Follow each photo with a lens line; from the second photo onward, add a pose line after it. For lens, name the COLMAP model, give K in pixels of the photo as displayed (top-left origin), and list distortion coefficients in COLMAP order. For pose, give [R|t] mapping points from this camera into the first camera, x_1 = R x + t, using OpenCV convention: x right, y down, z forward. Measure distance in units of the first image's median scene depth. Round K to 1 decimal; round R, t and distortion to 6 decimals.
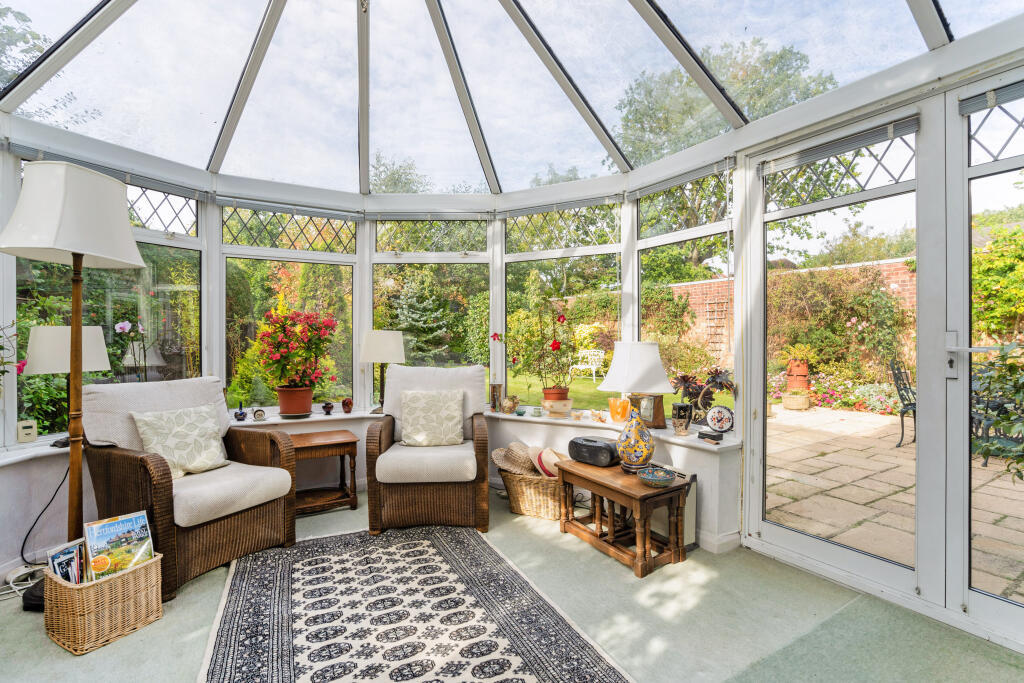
lens RADIAL K [[474.3, 0, 509.1], [0, 474.3, 337.4], [0, 0, 1]] dist [-0.004841, 0.004160]
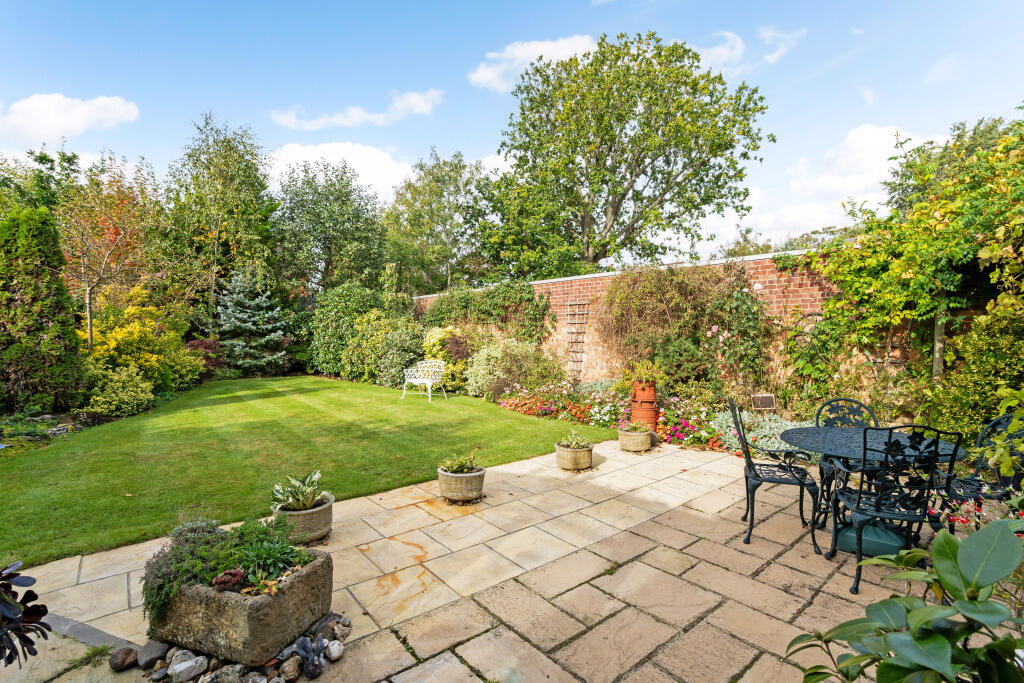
lens RADIAL K [[474.3, 0, 515.9], [0, 474.3, 338.1], [0, 0, 1]] dist [-0.004841, 0.004160]
pose [[0.985679, 0.002547, 0.168612, 0.197175], [-0.003197, 0.999988, 0.003585, -0.017210], [-0.168601, -0.004073, 0.985676, 0.200802]]
